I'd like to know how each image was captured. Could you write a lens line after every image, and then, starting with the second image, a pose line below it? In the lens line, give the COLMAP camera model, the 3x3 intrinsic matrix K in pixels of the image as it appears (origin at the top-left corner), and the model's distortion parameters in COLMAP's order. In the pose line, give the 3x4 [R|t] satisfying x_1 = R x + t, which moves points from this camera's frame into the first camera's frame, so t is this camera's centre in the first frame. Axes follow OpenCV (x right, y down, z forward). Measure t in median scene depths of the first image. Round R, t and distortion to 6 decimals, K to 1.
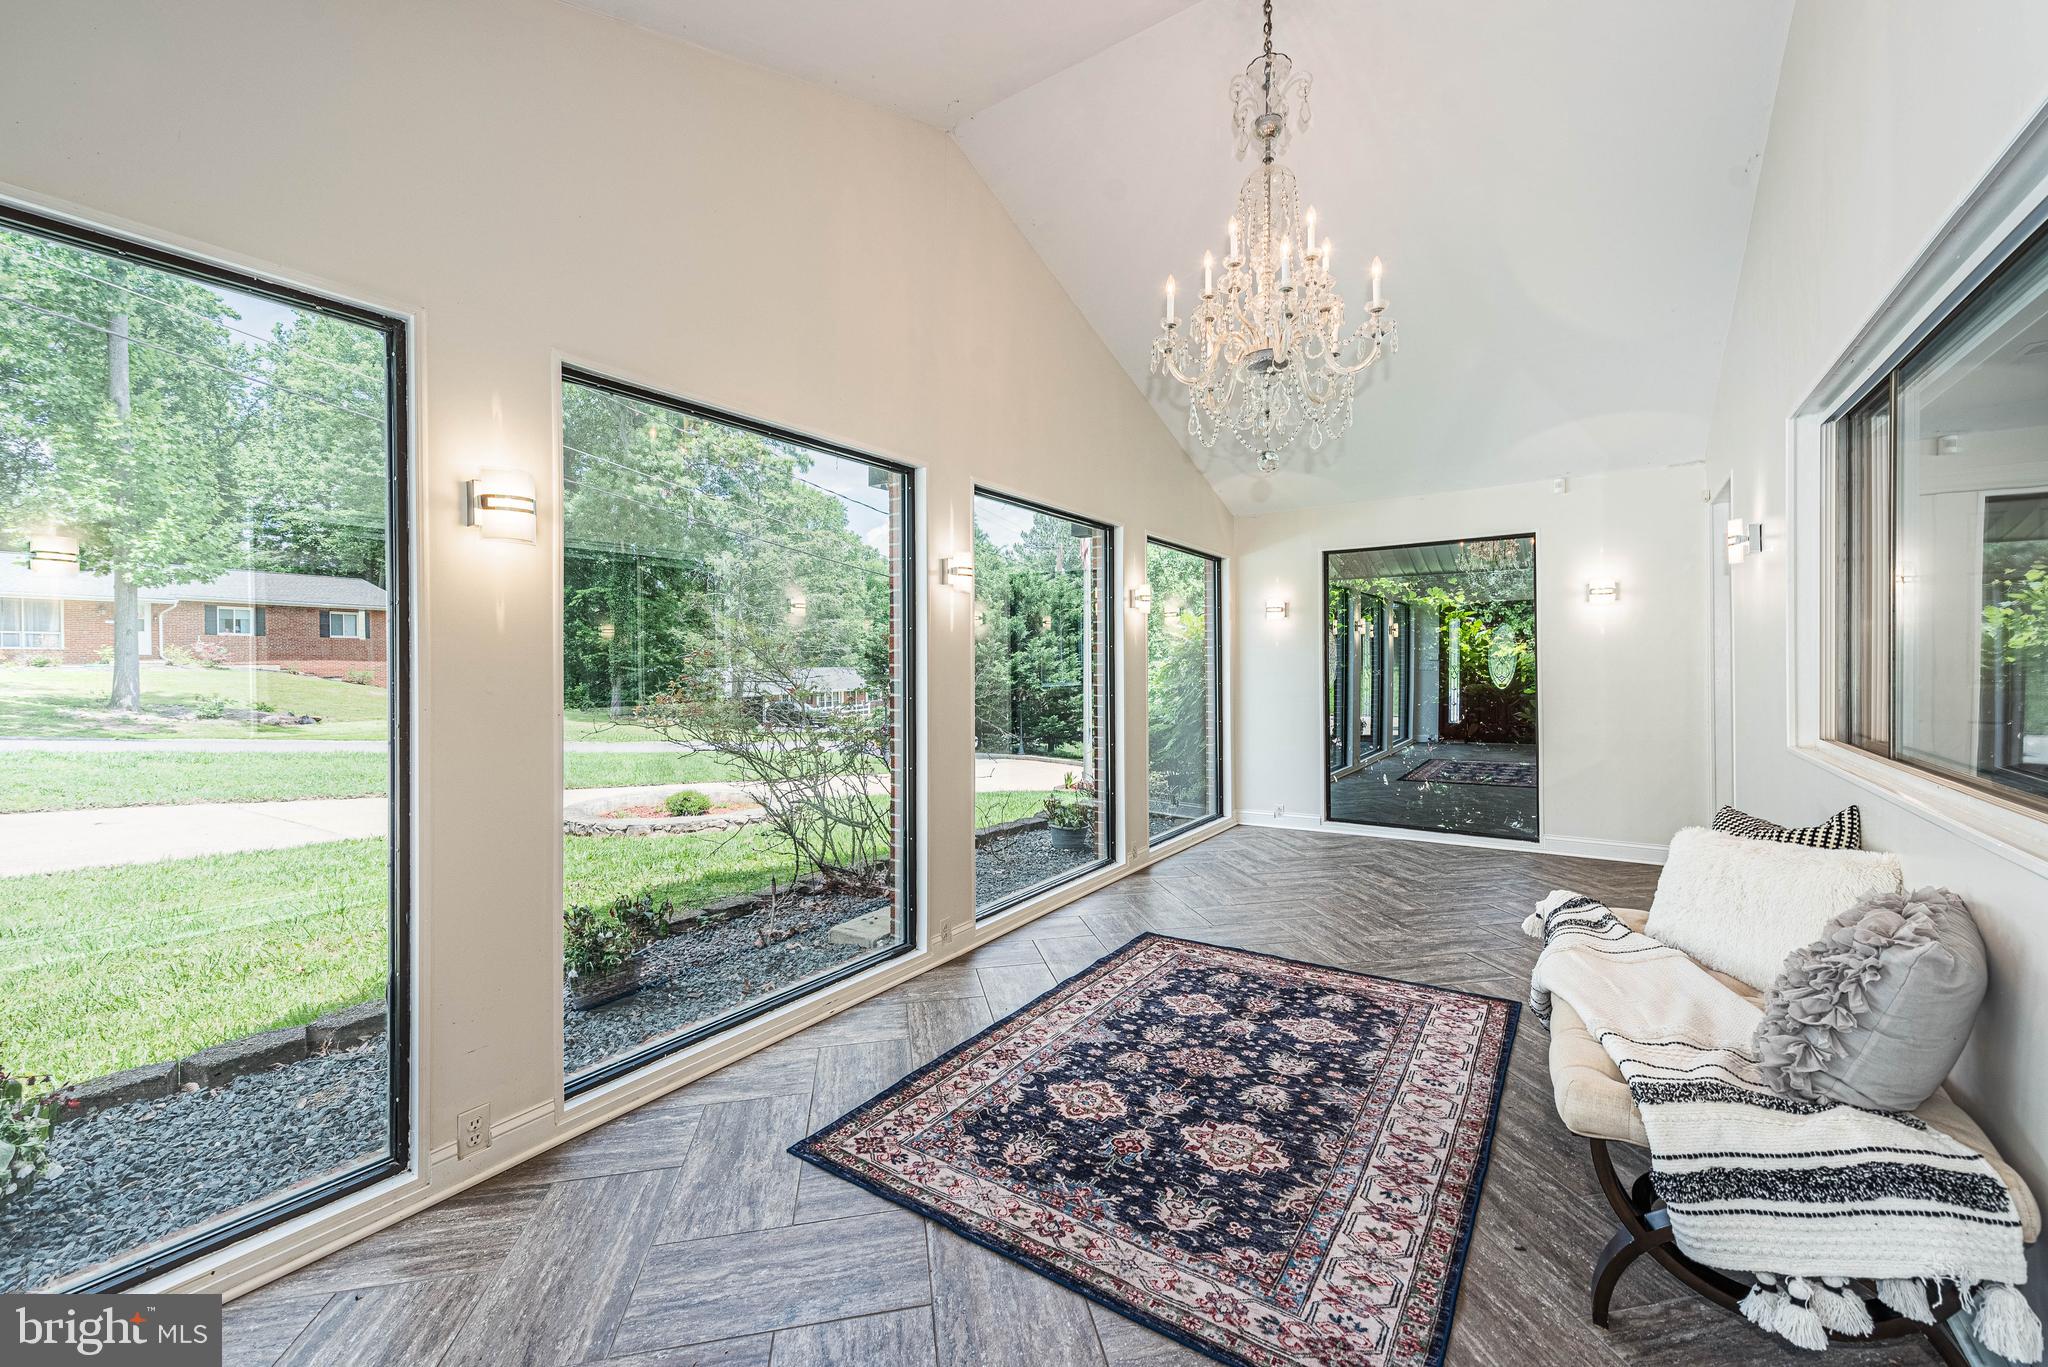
lens RADIAL K [[819.0, 0, 1037.6], [0, 819.0, 675.7], [0, 0, 1]] dist [-0.004252, -0.000932]
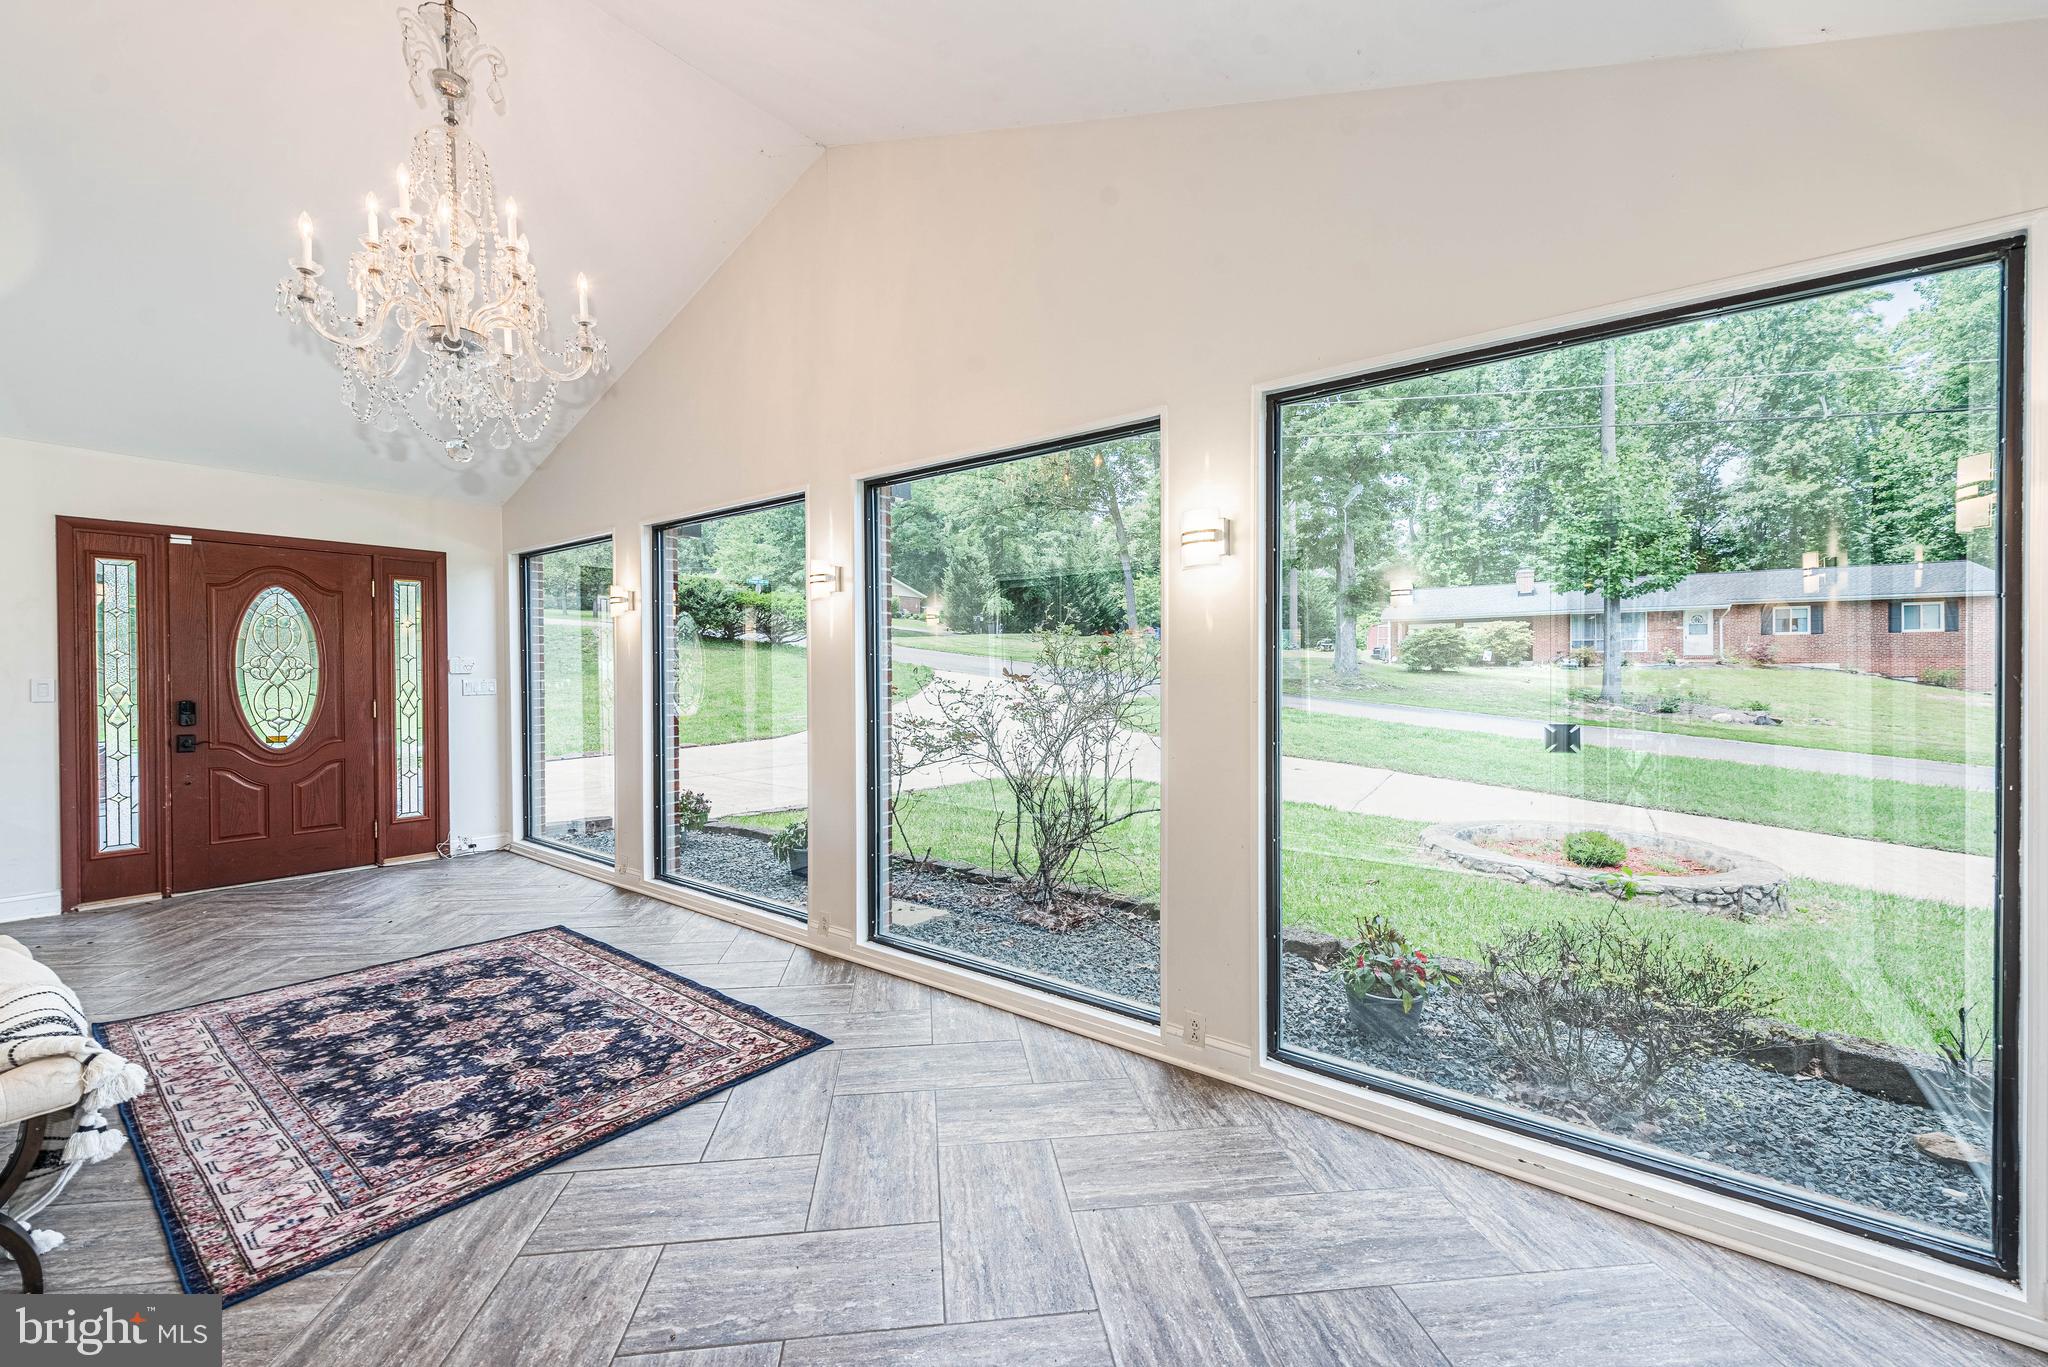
lens RADIAL K [[819.0, 0, 1038.4], [0, 819.0, 670.3], [0, 0, 1]] dist [-0.004252, -0.000932]
pose [[-0.048054, 0.010171, -0.998793, 1.152291], [-0.015592, 0.999819, 0.010931, -0.033584], [0.998723, 0.016098, -0.047887, 1.659262]]
